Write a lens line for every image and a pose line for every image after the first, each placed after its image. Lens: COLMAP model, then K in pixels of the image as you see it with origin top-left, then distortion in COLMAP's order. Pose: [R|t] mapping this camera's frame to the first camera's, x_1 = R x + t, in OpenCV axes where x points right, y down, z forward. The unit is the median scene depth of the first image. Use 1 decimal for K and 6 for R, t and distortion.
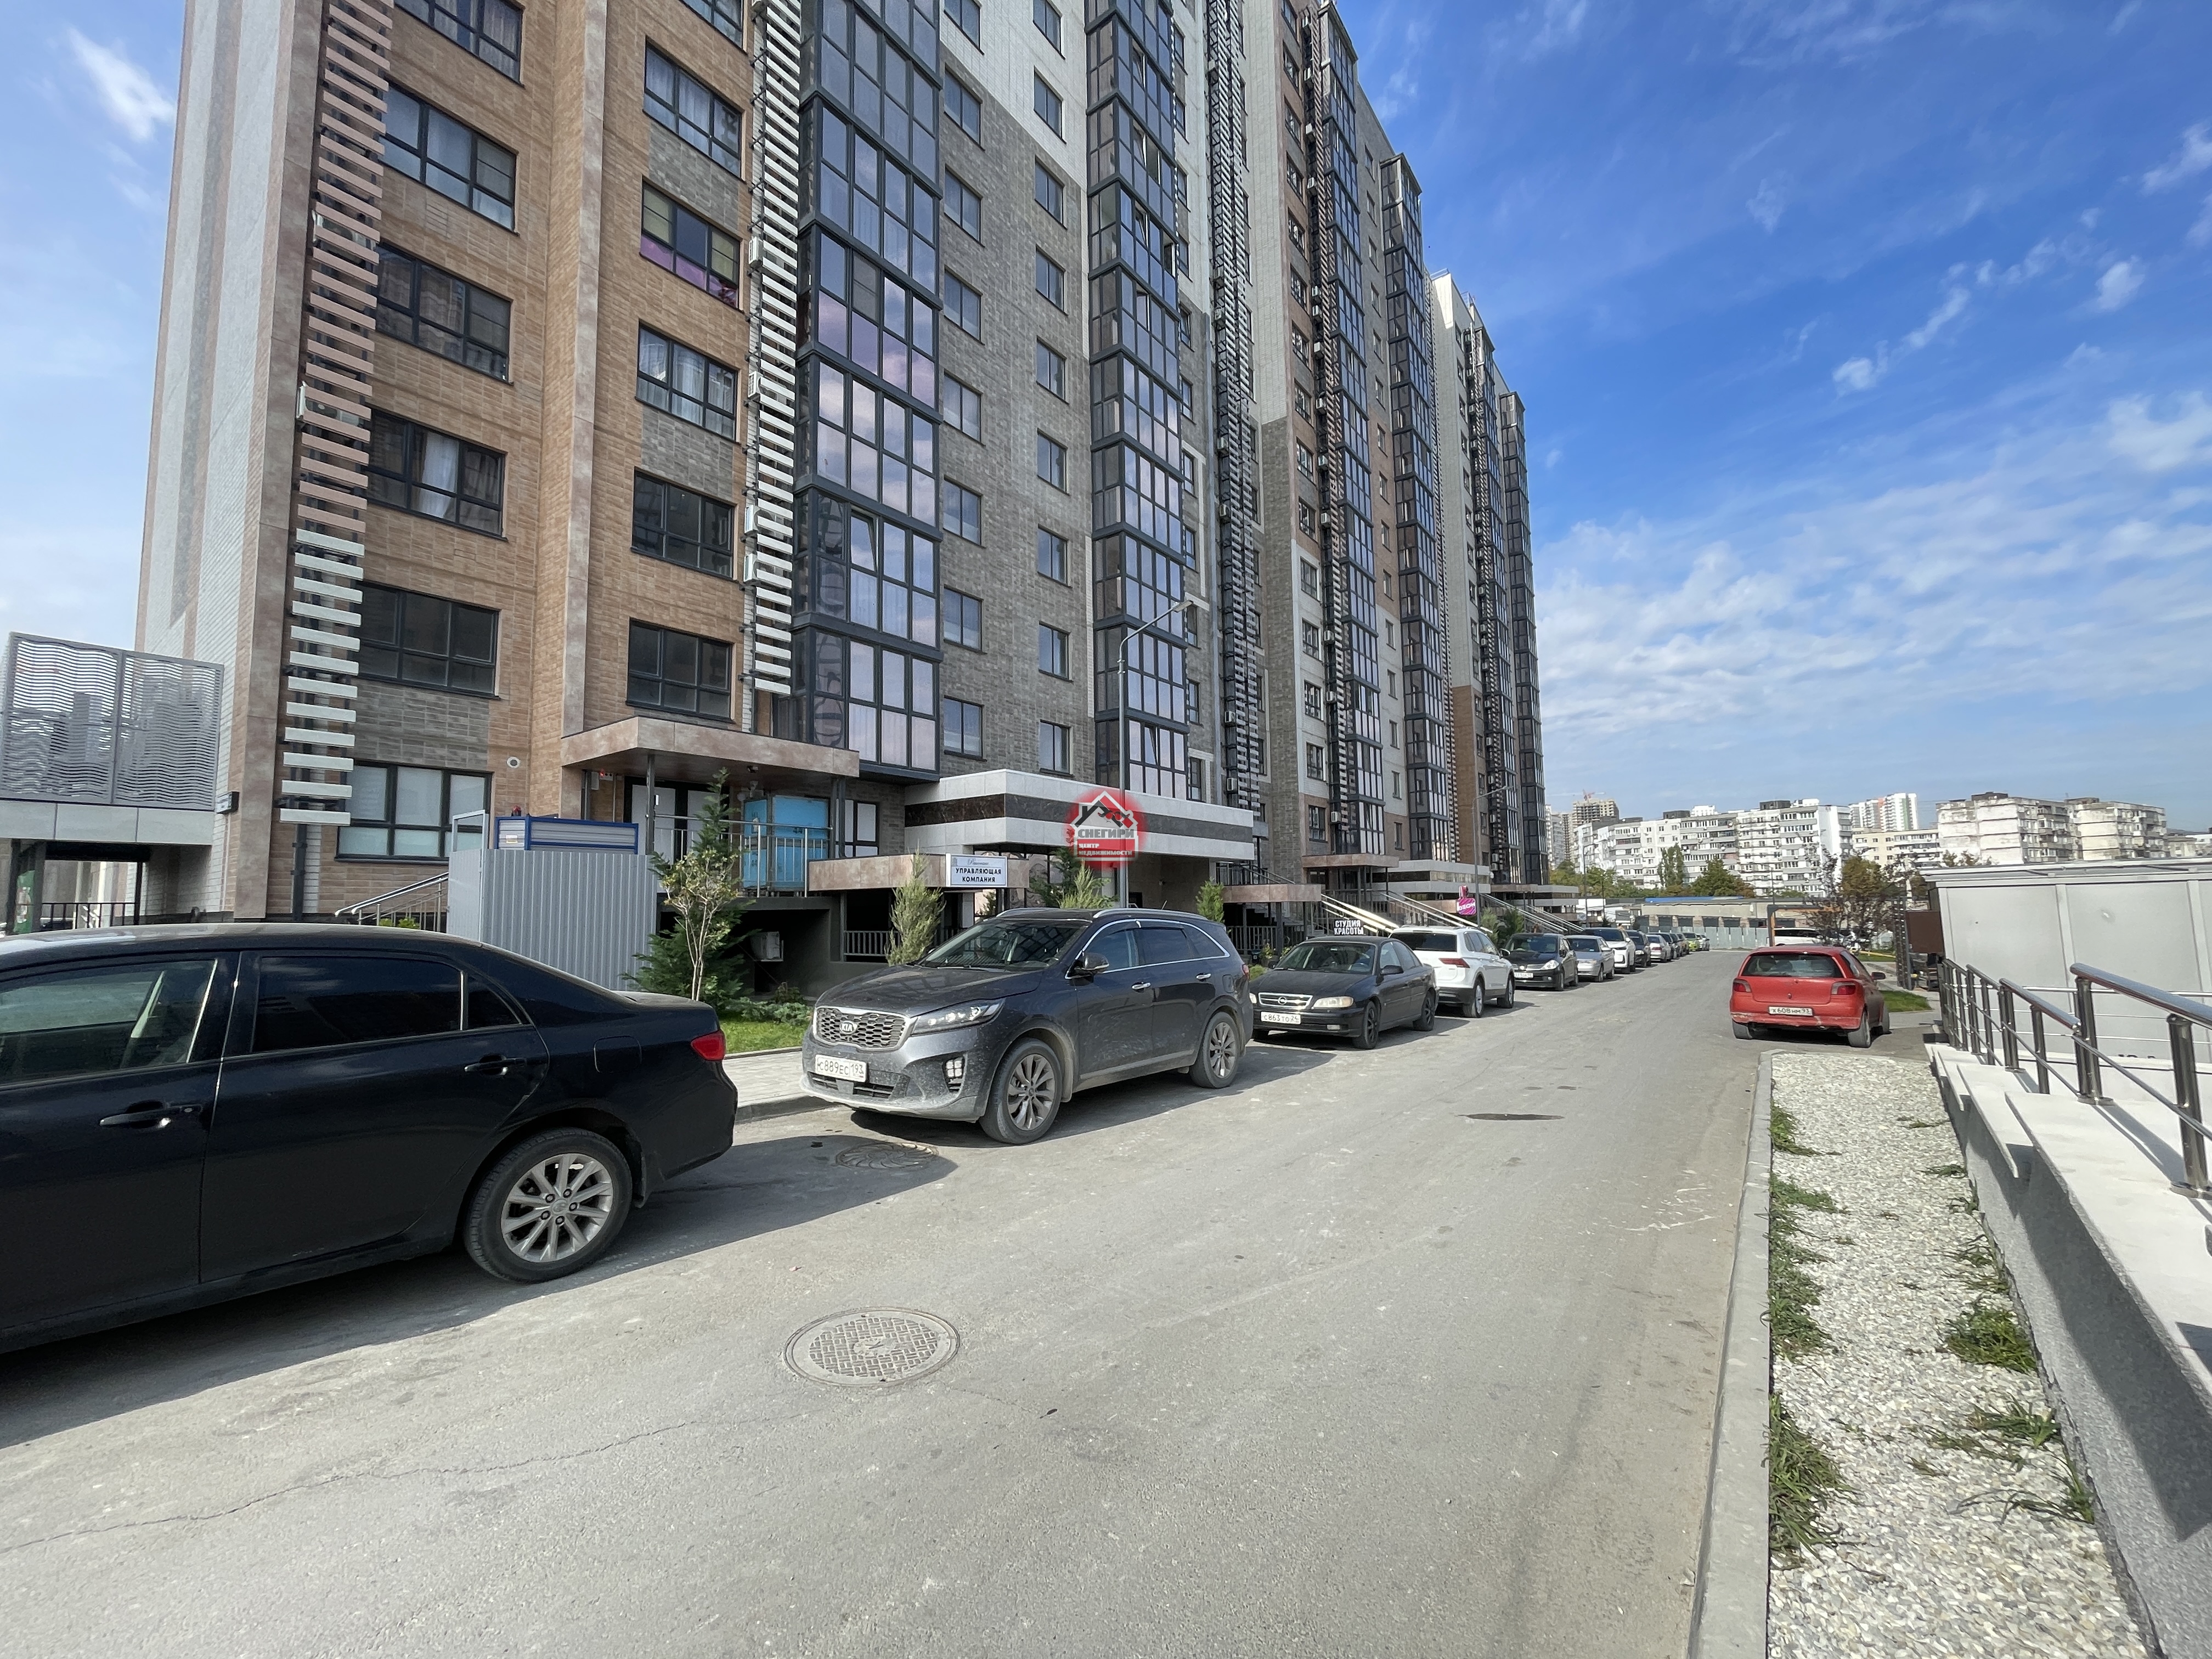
lens RADIAL K [[887.1, 0, 1103.6], [0, 887.1, 837.6], [0, 0, 1]] dist [0.000186, 0.000347]
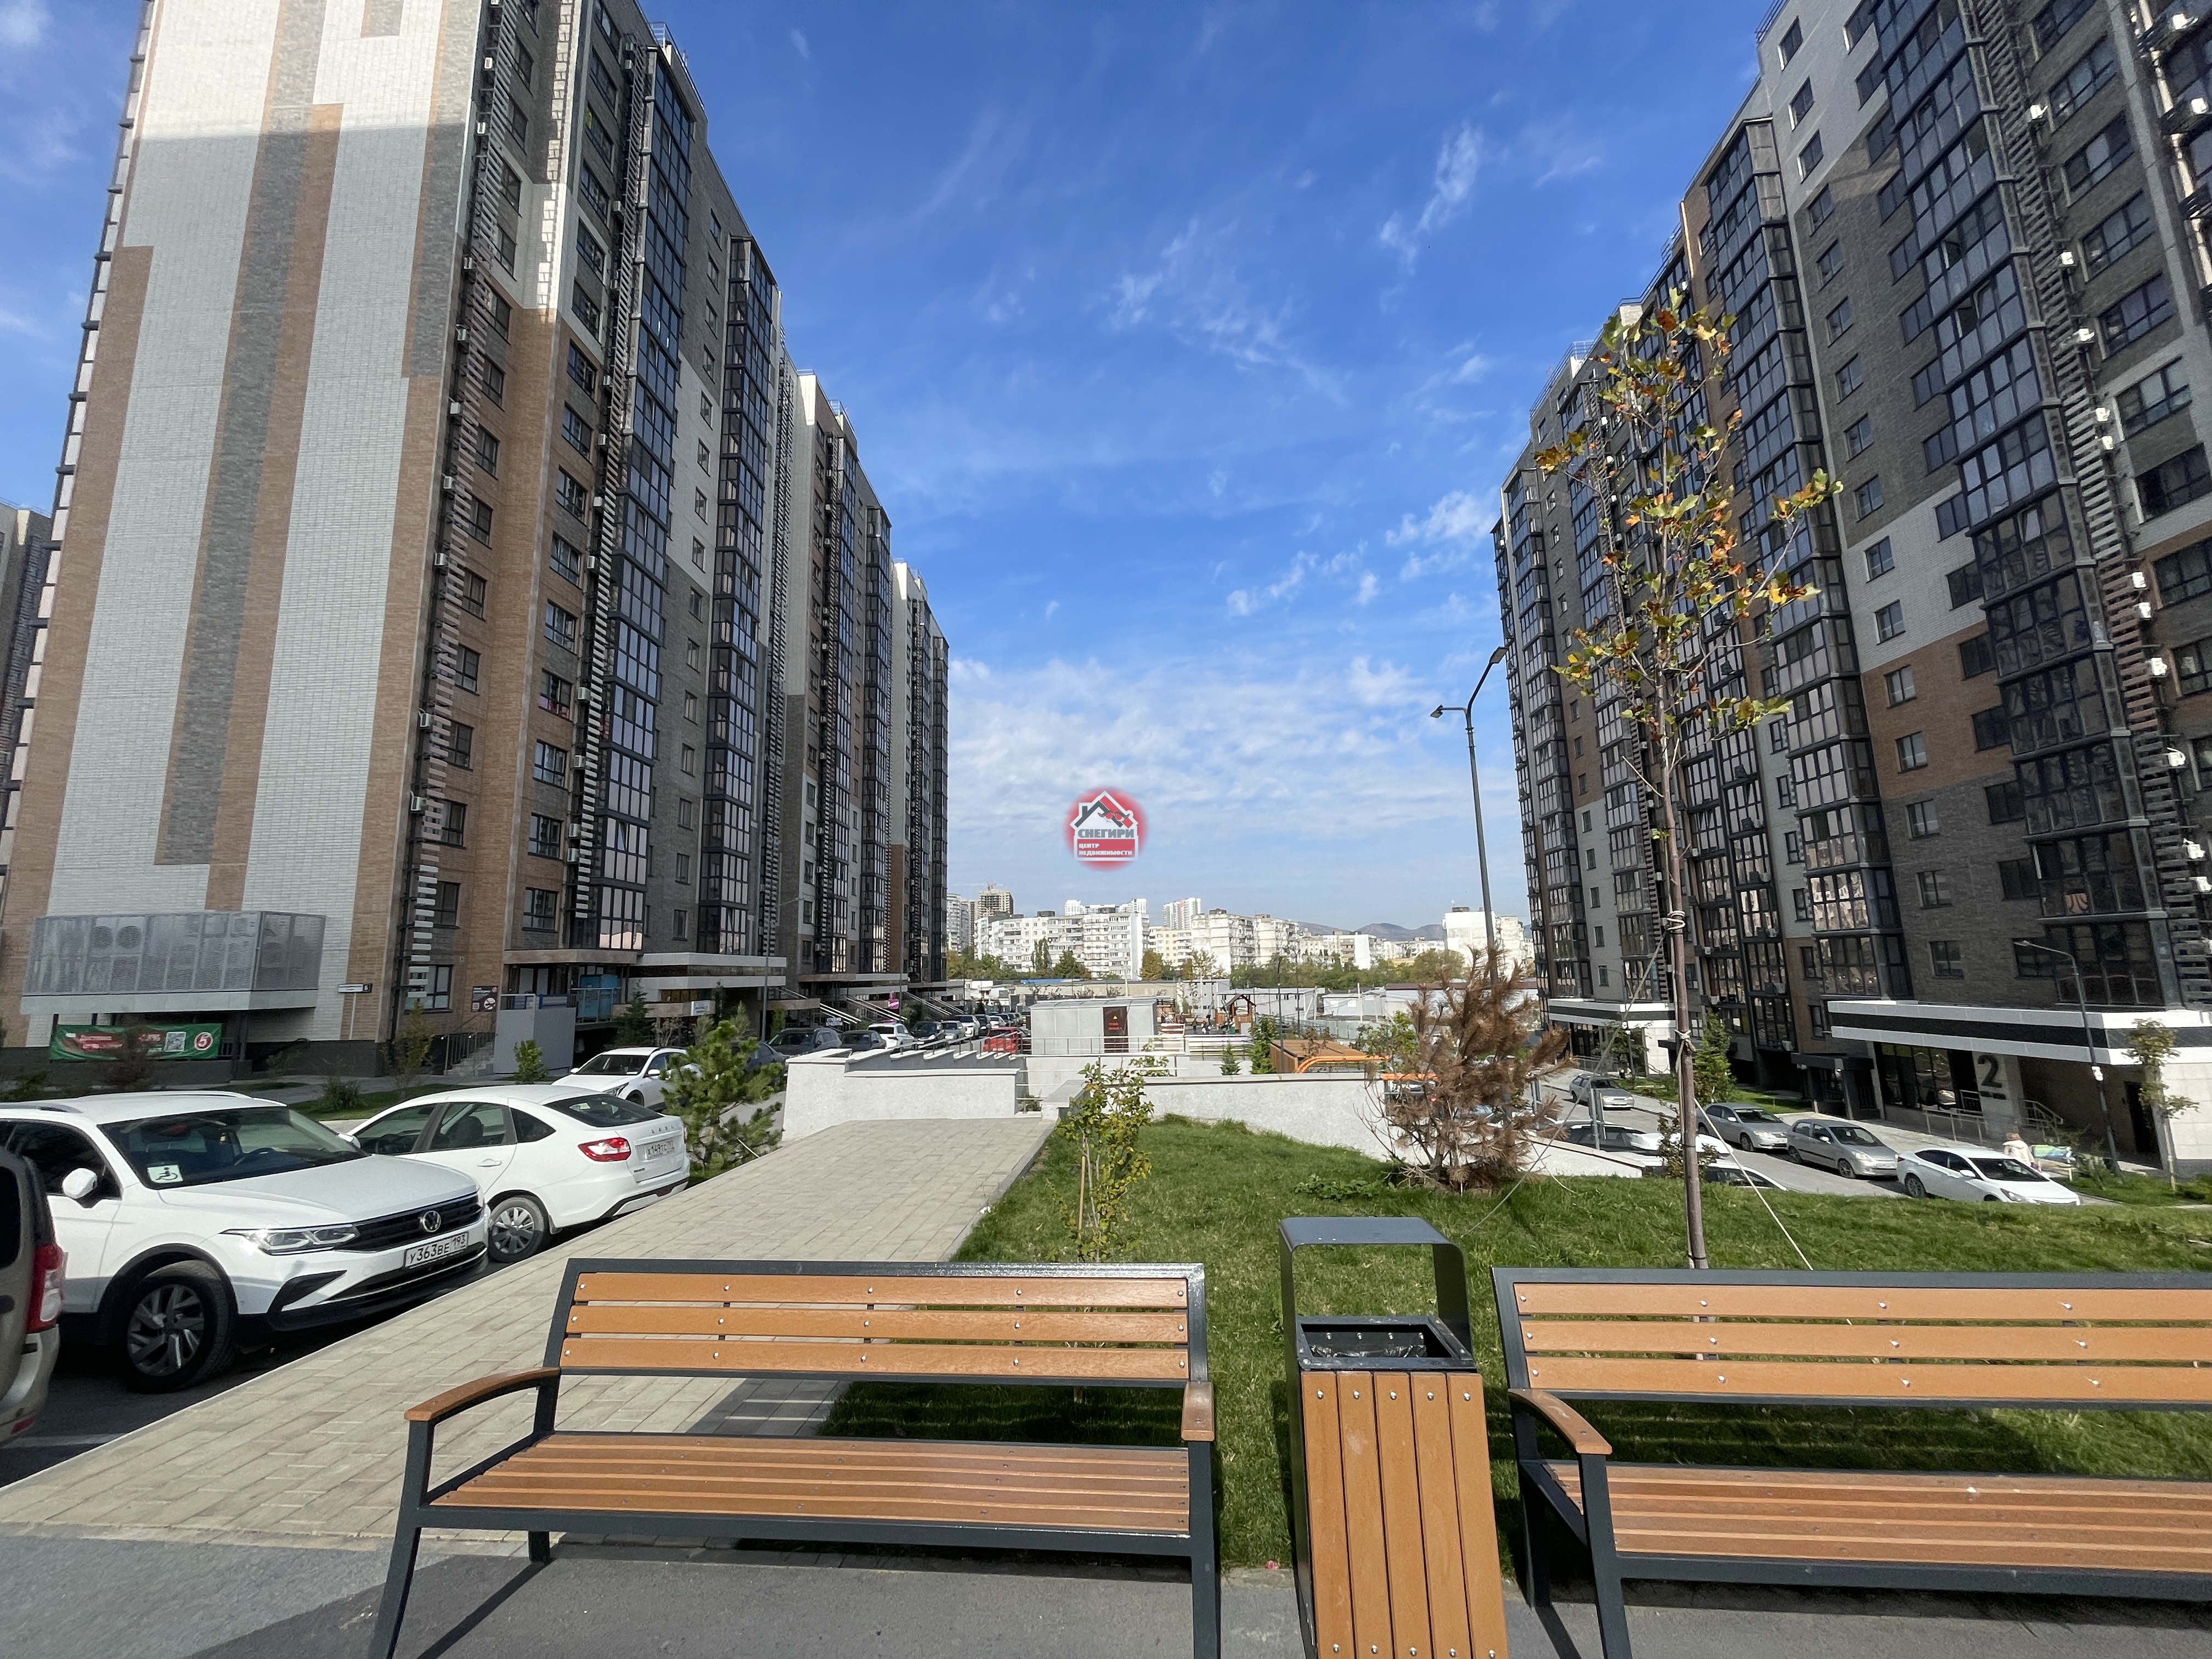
lens RADIAL K [[887.1, 0, 1103.6], [0, 887.1, 837.6], [0, 0, 1]] dist [0.000186, 0.000347]
pose [[0.810312, 0.086388, 0.579596, -0.160060], [-0.036624, 0.994606, -0.097041, -0.051795], [-0.584853, 0.057406, 0.809105, -0.362506]]
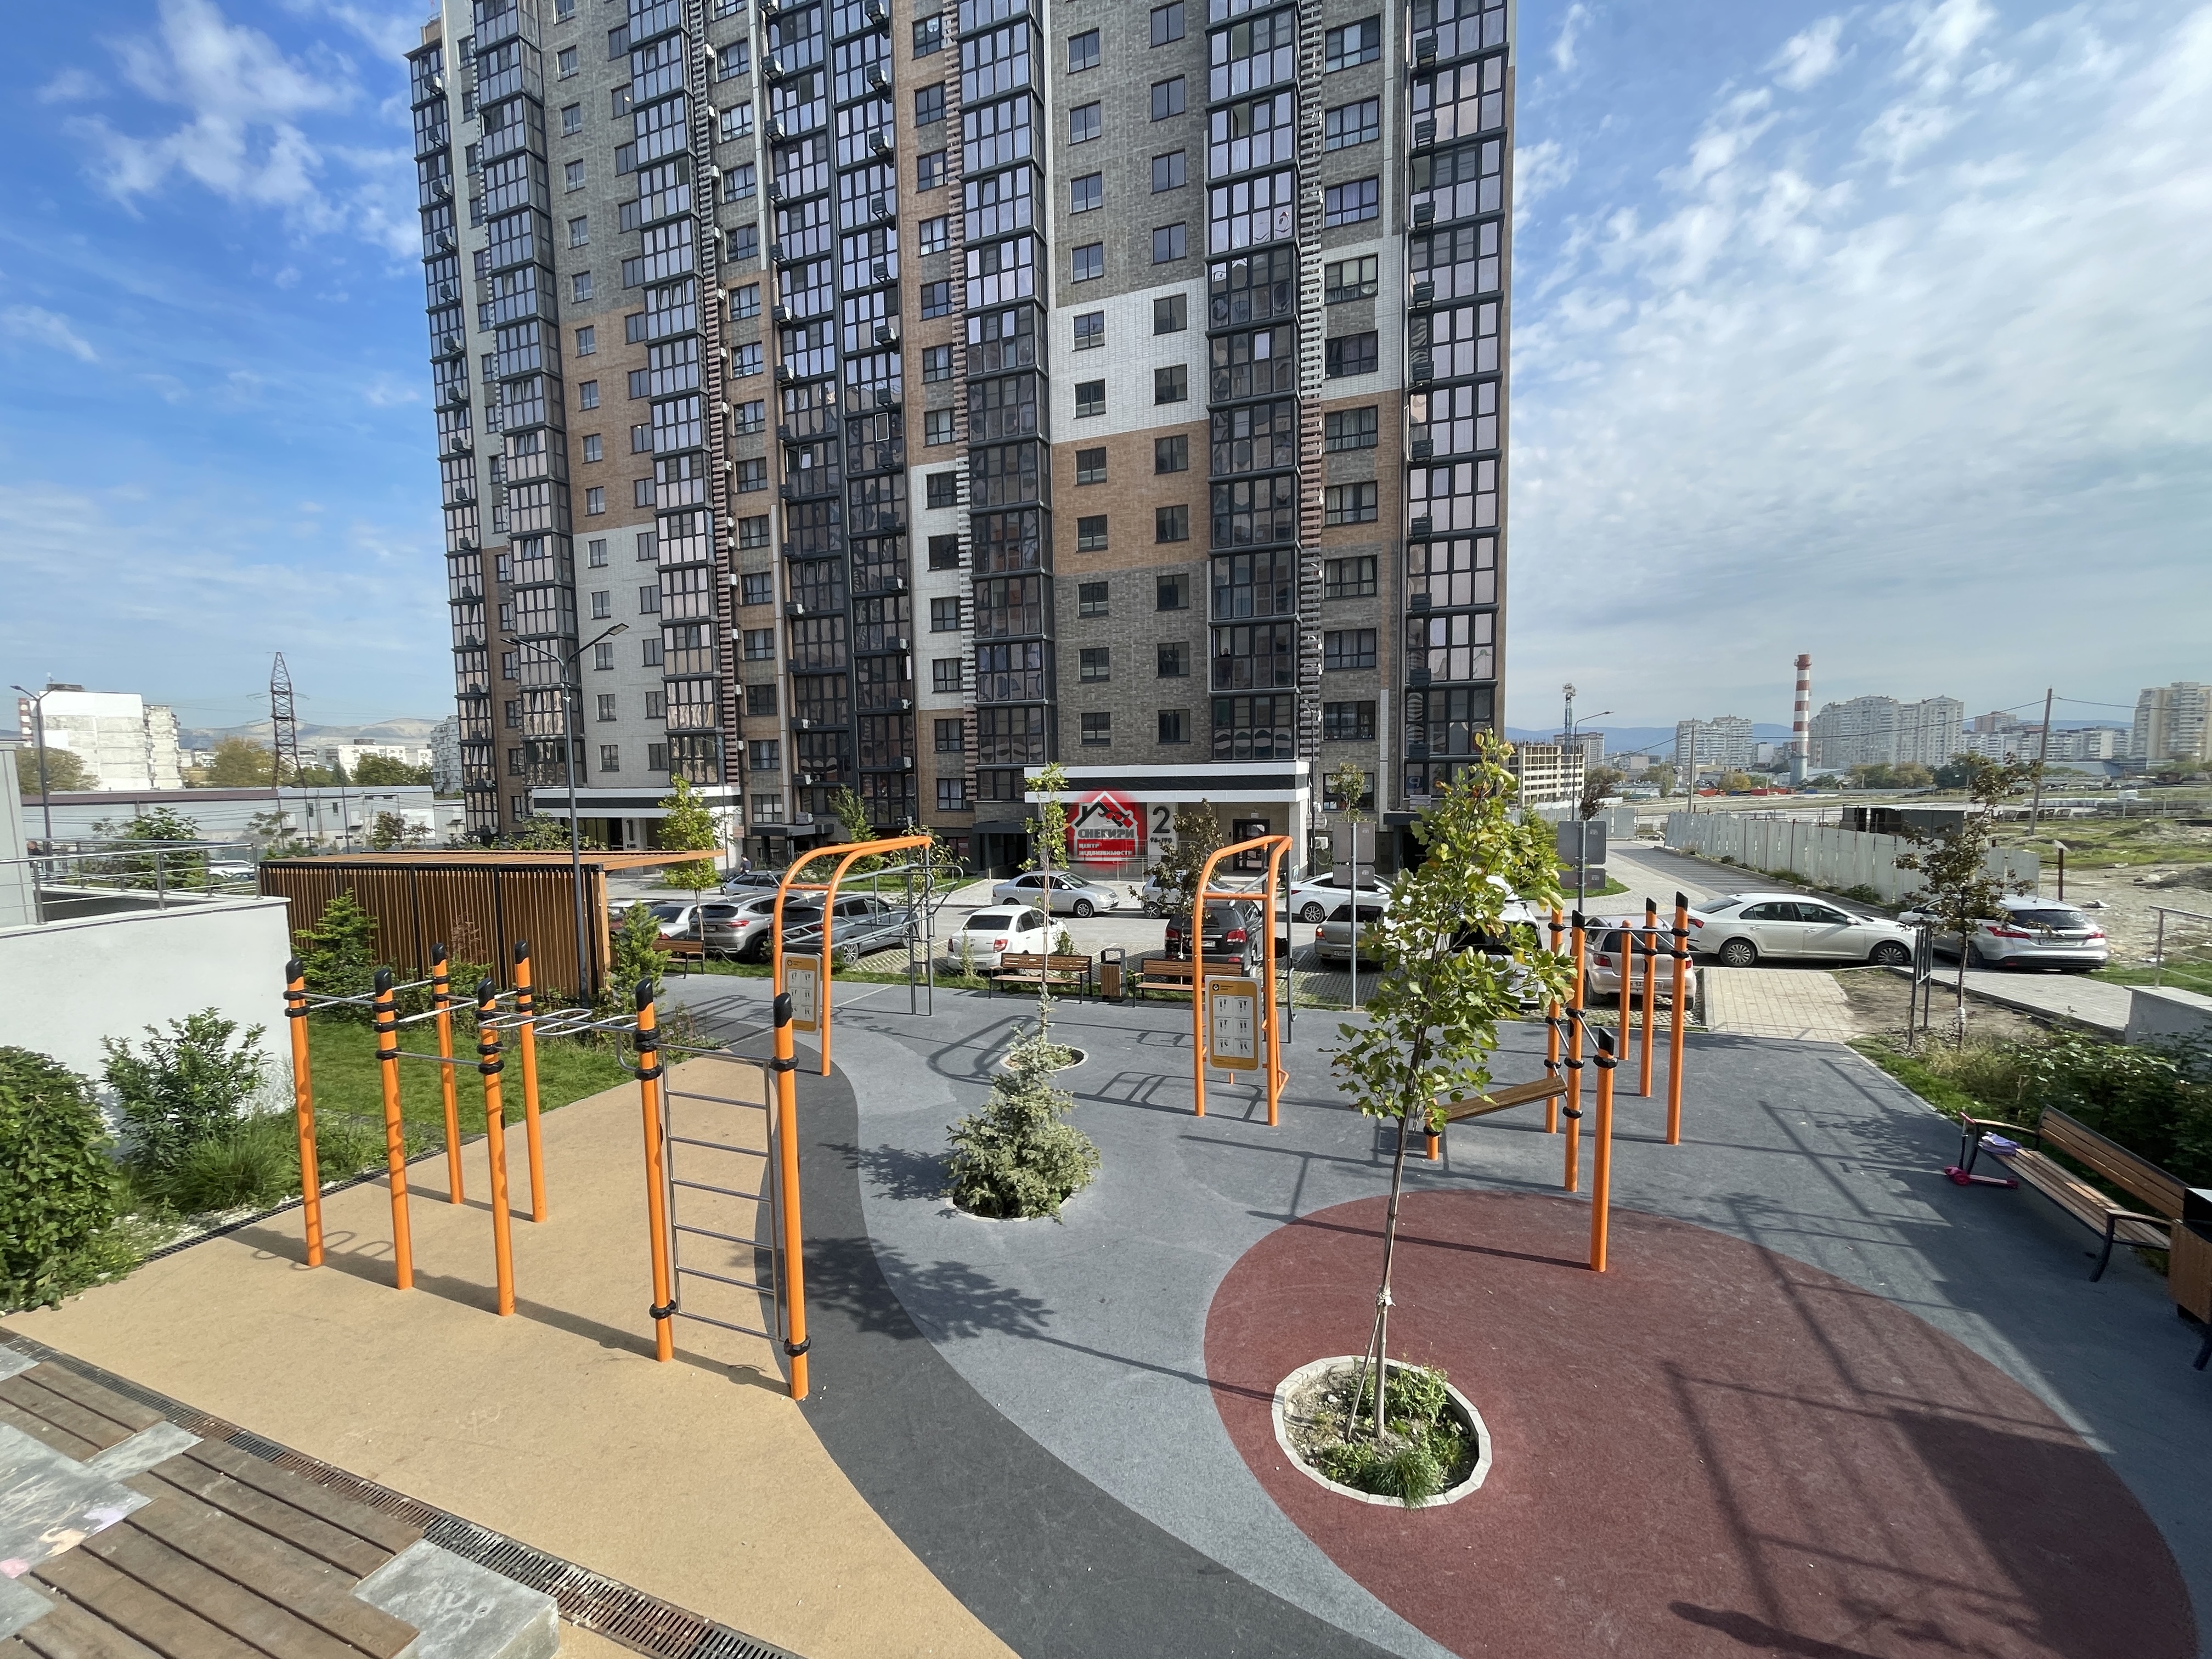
lens RADIAL K [[912.9, 0, 1092.4], [0, 912.9, 833.0], [0, 0, 1]] dist [0.000764, 0.000280]
pose [[-0.333181, -0.056784, 0.941151, -0.130647], [-0.049627, 0.997857, 0.042636, -0.042385], [-0.941556, -0.032501, -0.335285, -0.292612]]
